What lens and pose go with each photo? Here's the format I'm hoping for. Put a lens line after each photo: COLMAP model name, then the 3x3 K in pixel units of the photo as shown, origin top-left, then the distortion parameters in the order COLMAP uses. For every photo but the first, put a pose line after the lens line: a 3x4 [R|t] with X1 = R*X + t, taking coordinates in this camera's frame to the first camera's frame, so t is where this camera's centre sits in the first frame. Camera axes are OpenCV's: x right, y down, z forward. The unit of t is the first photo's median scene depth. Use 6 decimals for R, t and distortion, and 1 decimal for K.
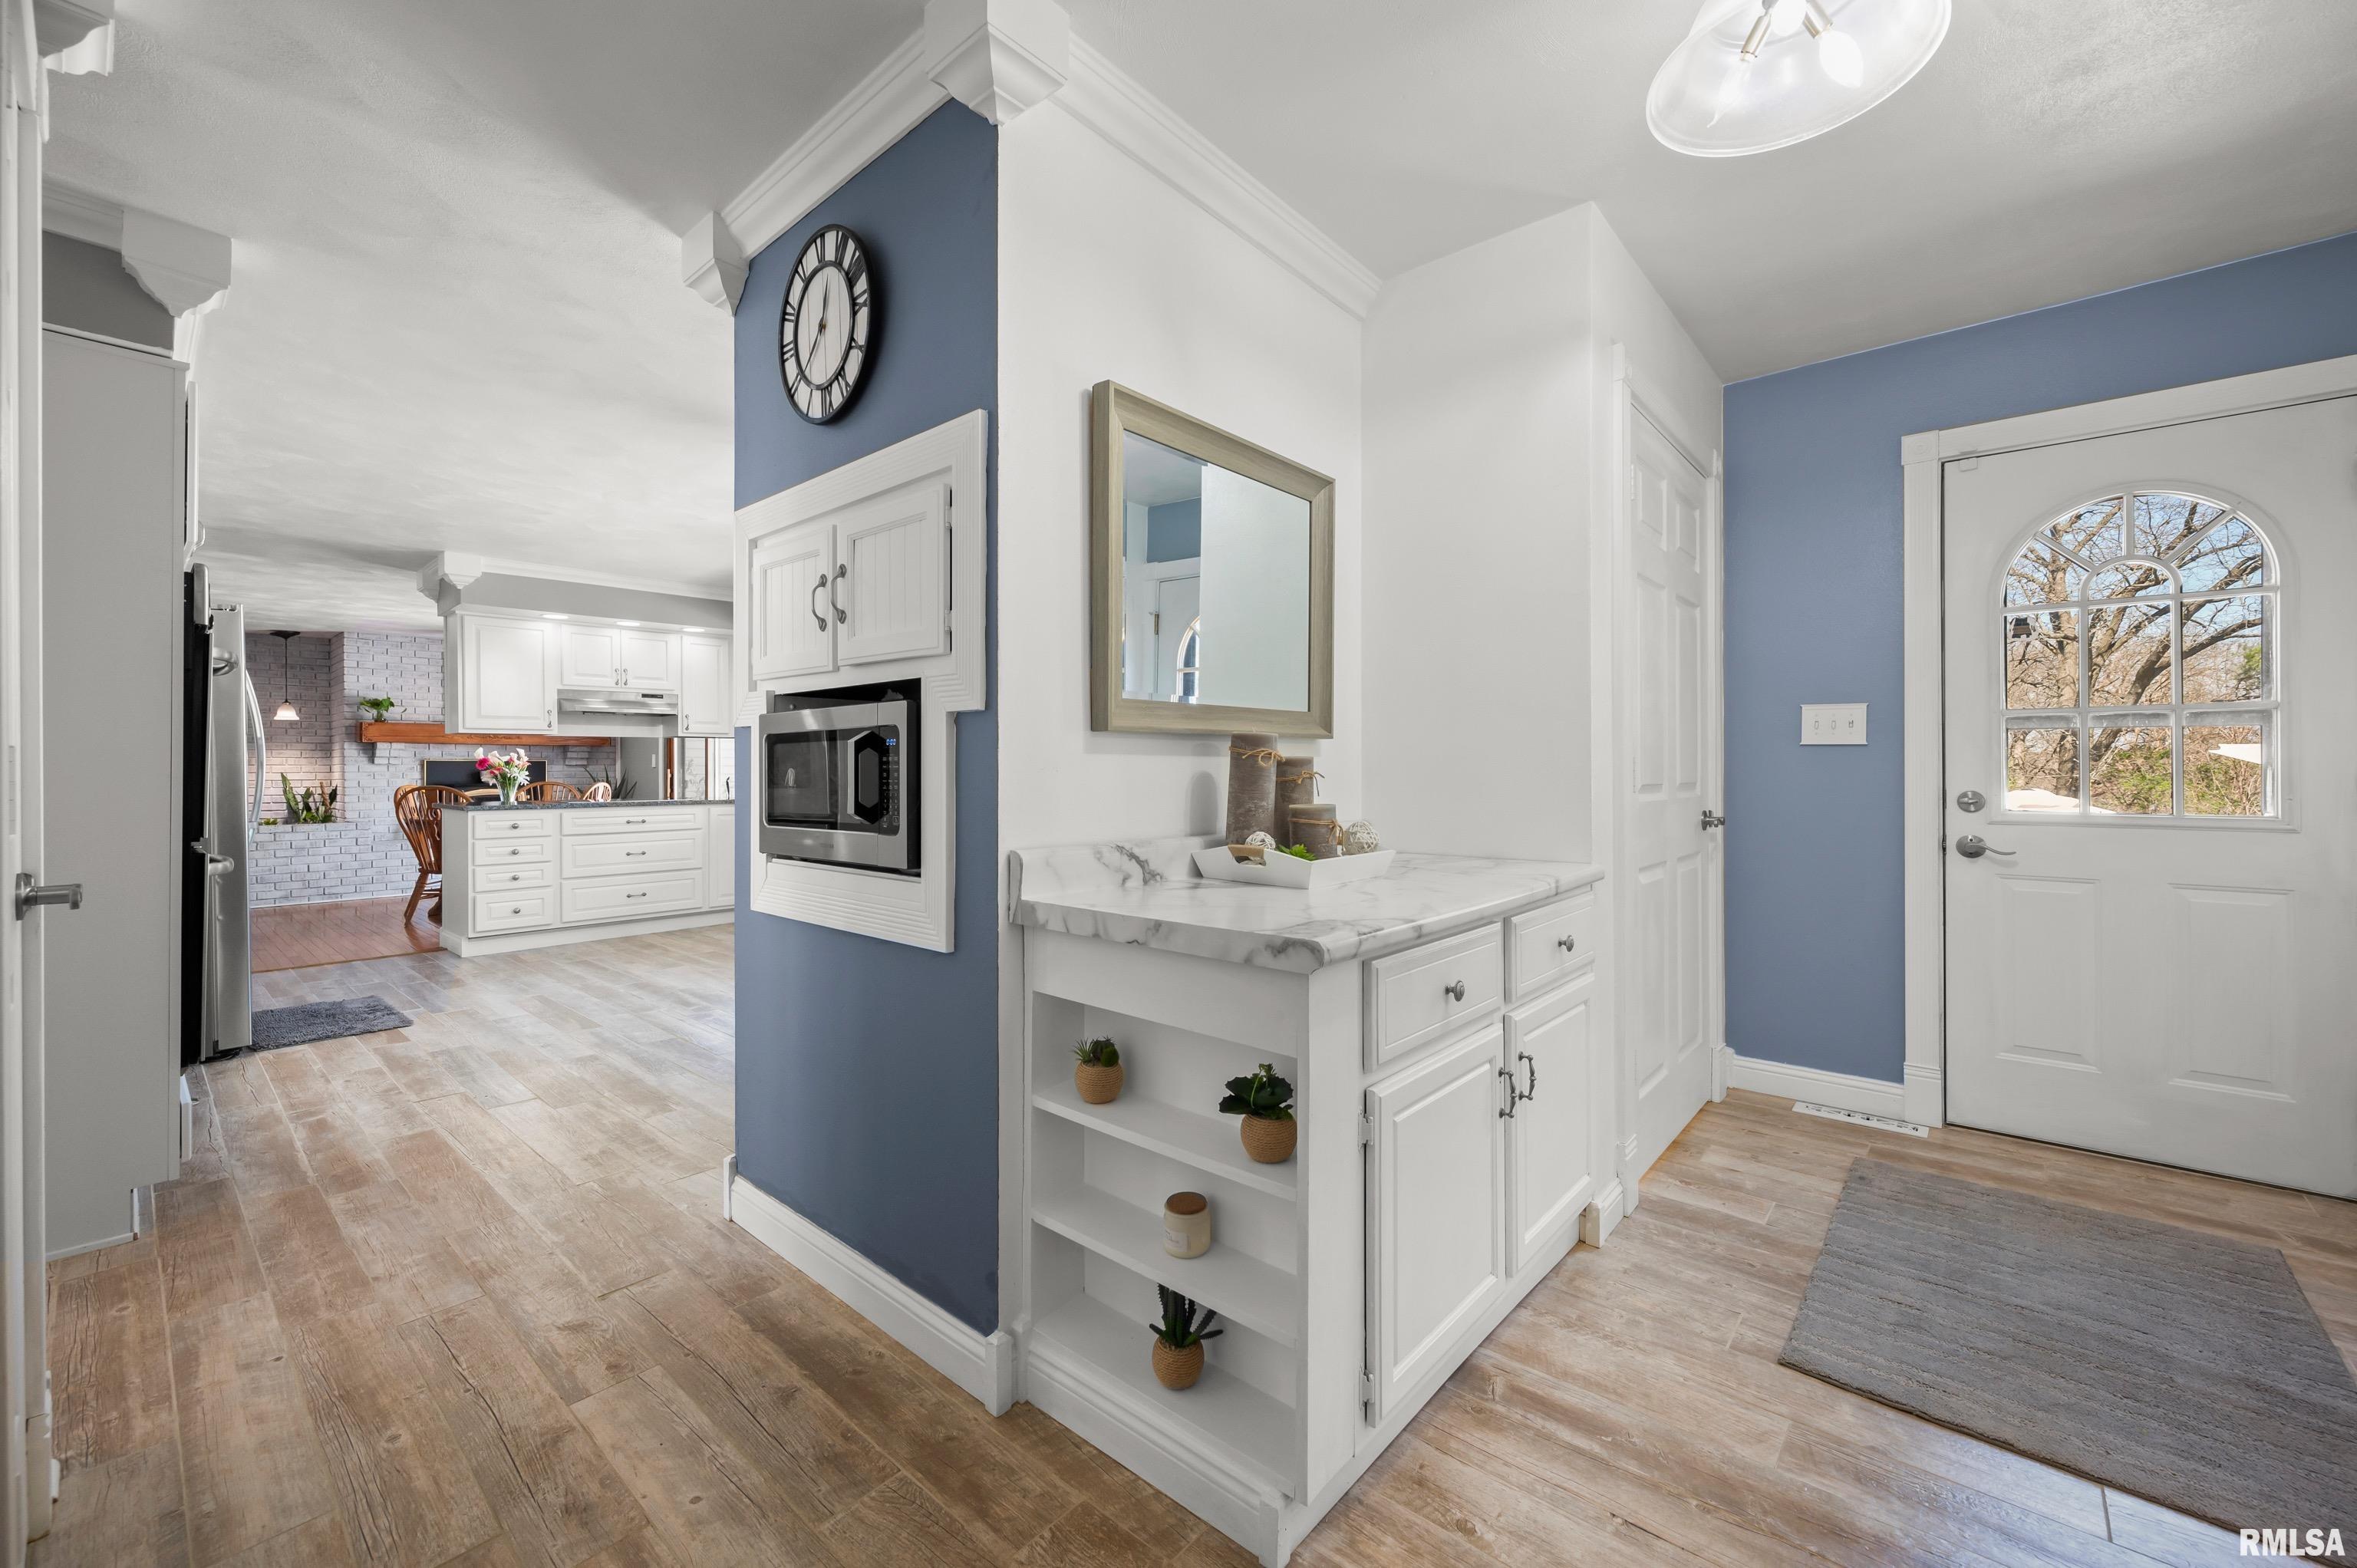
lens RADIAL K [[927.5, 0, 1179.4], [0, 927.5, 765.1], [0, 0, 1]] dist [-0.001421, 0.000038]
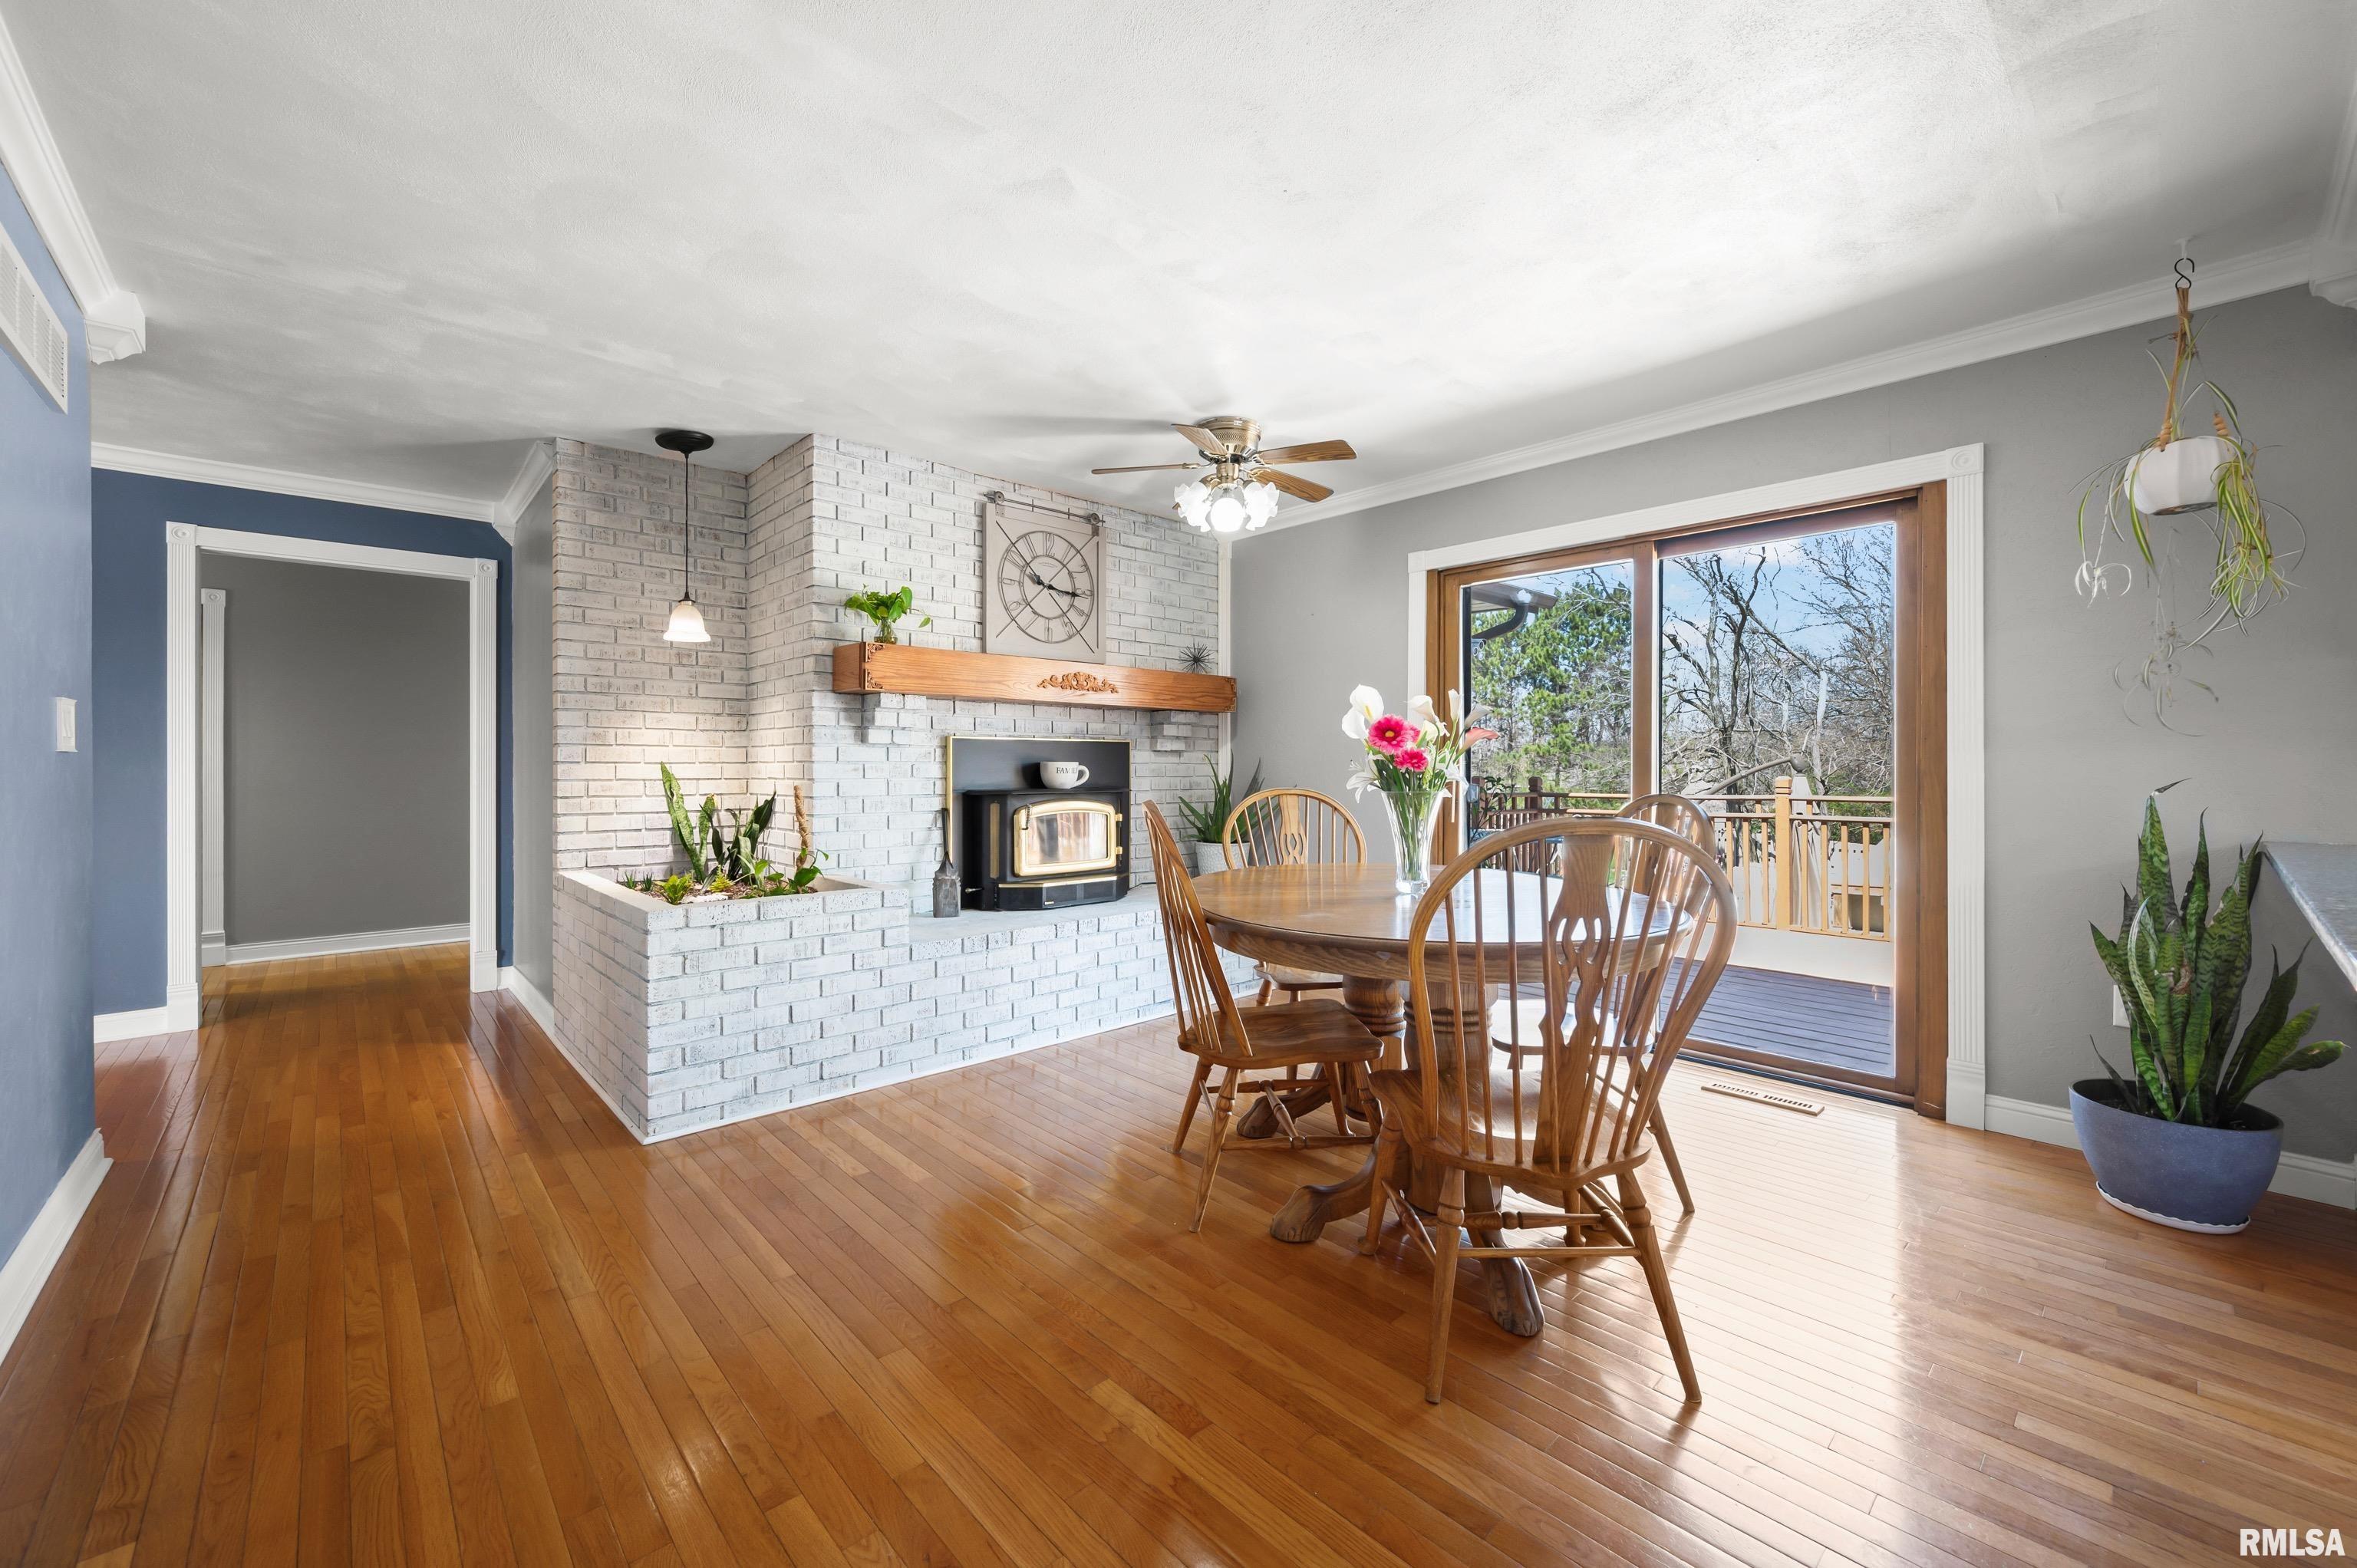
lens RADIAL K [[927.5, 0, 1183.0], [0, 927.5, 769.7], [0, 0, 1]] dist [-0.001421, 0.000038]
pose [[0.993820, 0.005730, -0.110855, -0.801689], [-0.004971, 0.999962, 0.007122, 0.008361], [0.110892, -0.006527, 0.993811, 0.696001]]
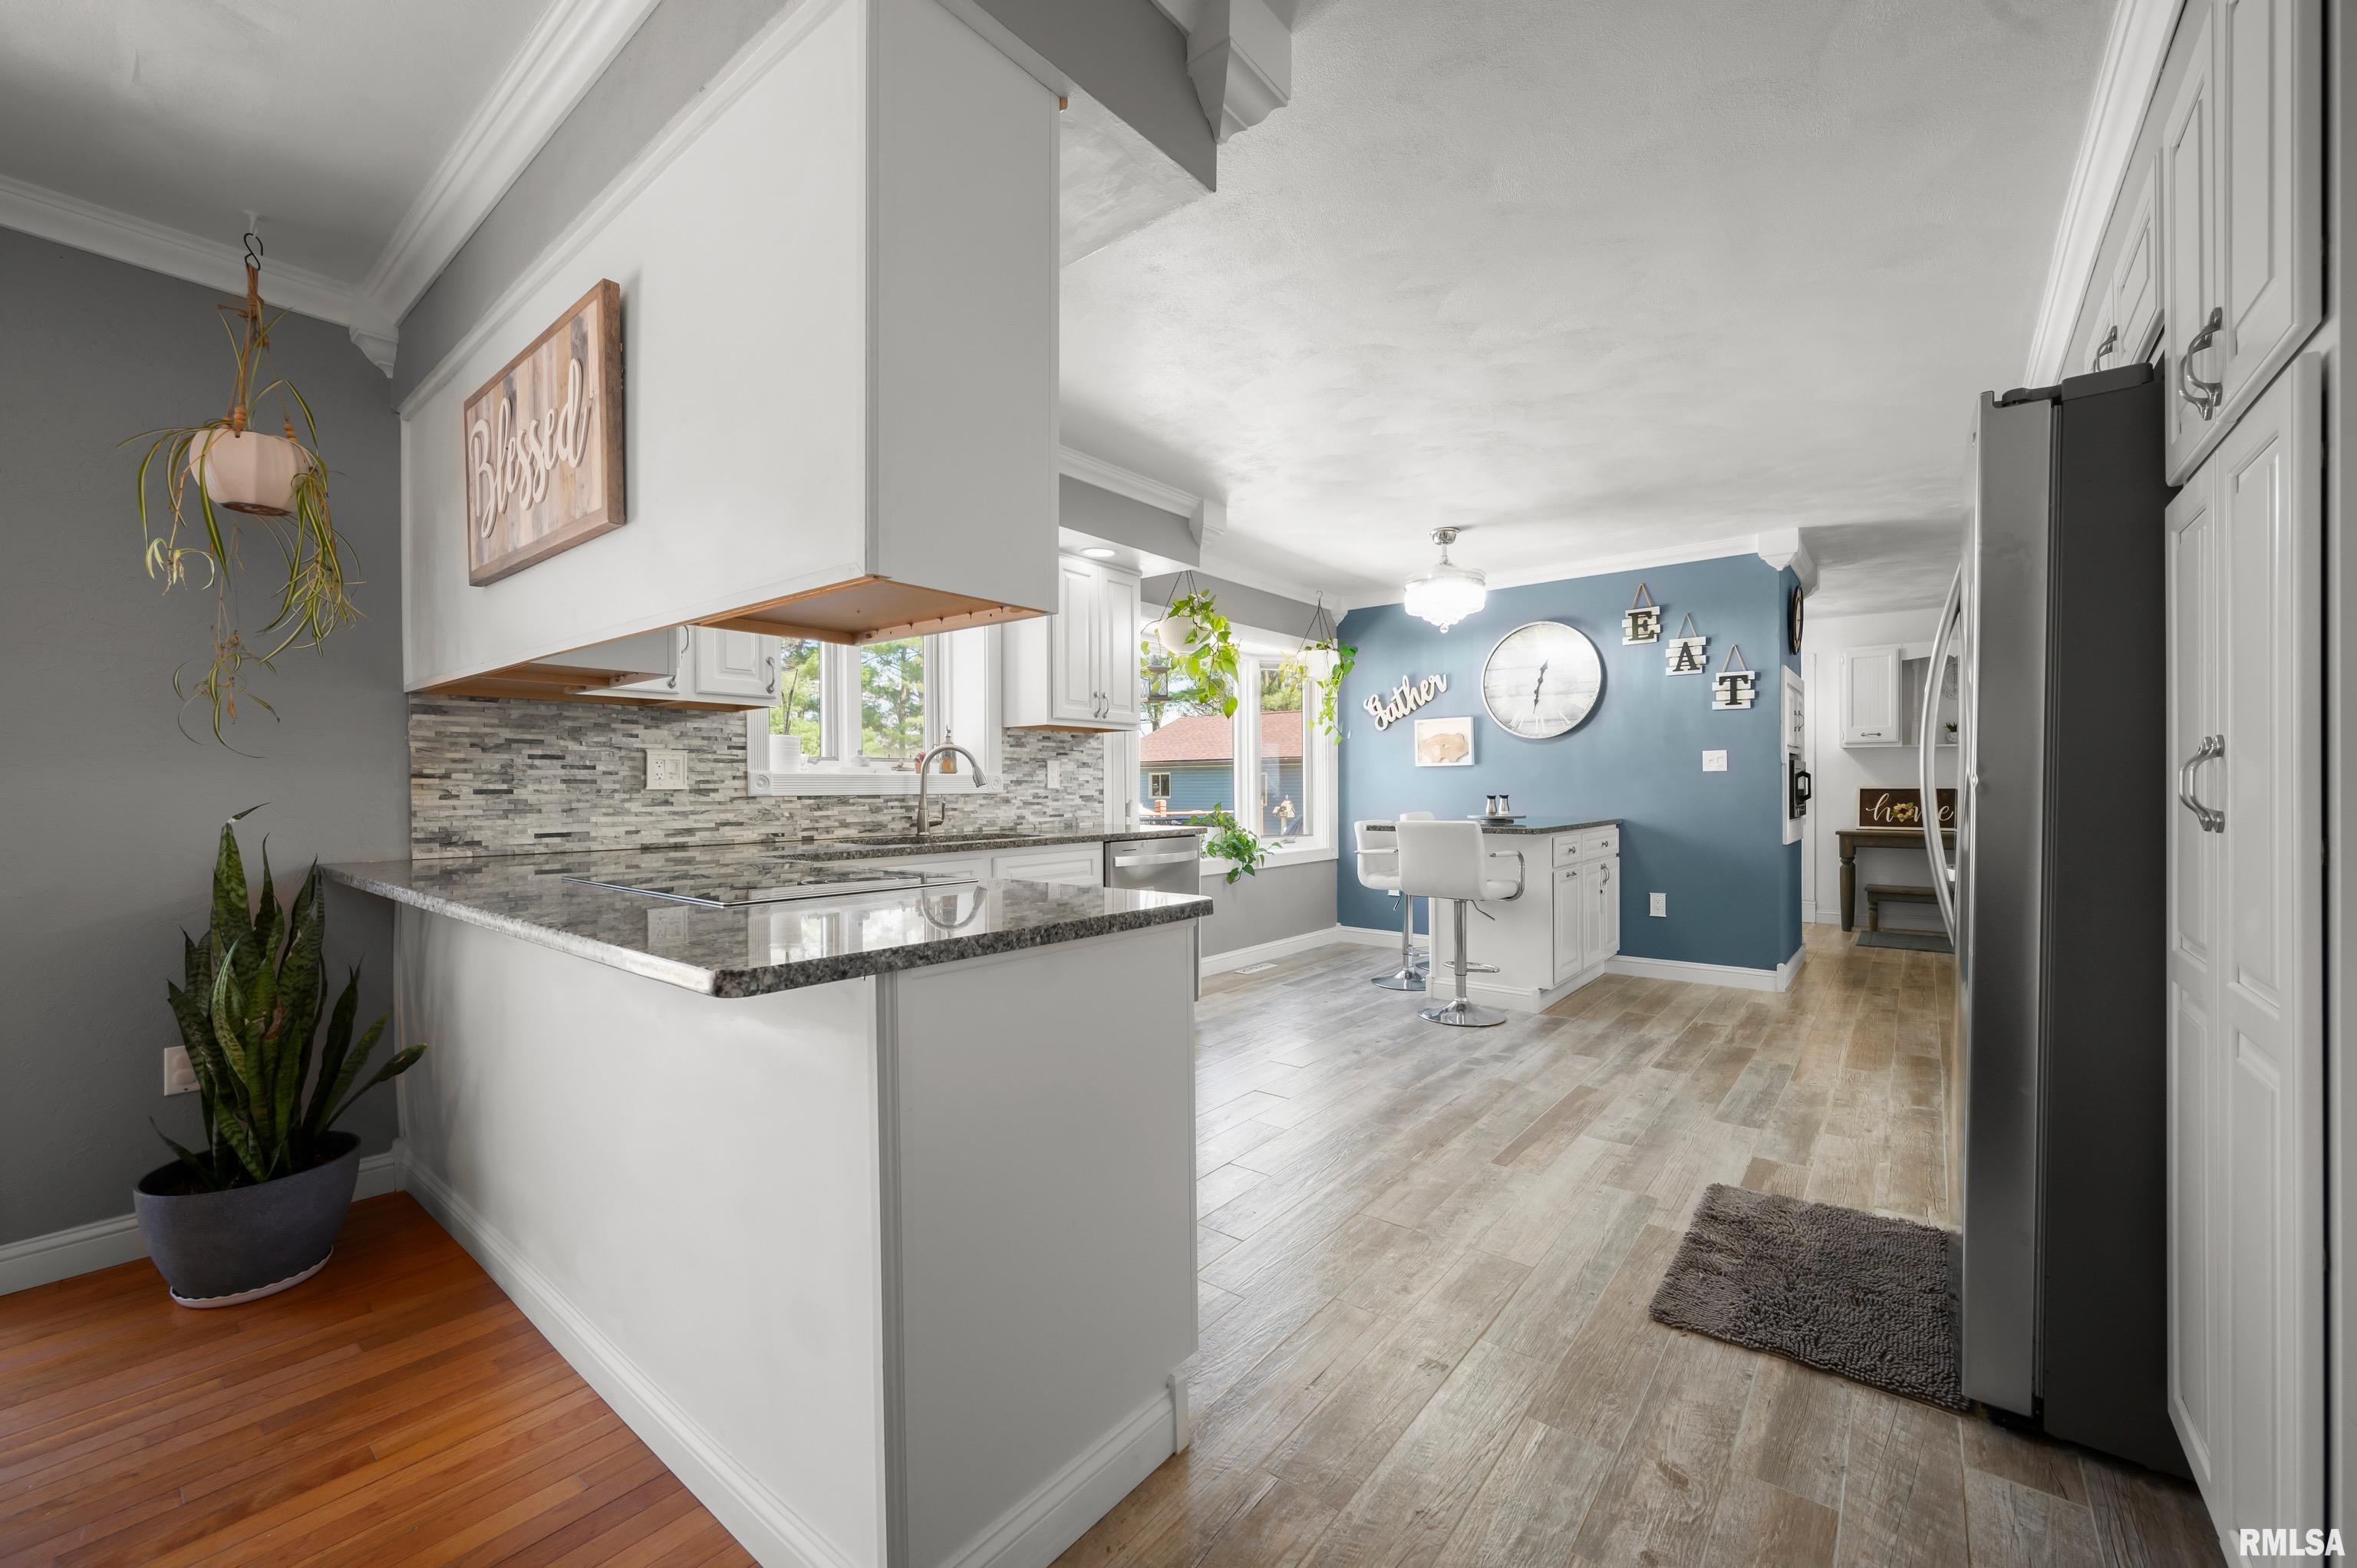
lens RADIAL K [[927.5, 0, 1171.3], [0, 927.5, 792.7], [0, 0, 1]] dist [-0.001421, 0.000038]
pose [[-0.033103, -0.002100, 0.999450, -0.797342], [-0.001133, 0.999997, 0.002063, 0.007766], [-0.999451, -0.001064, -0.033105, 0.768105]]
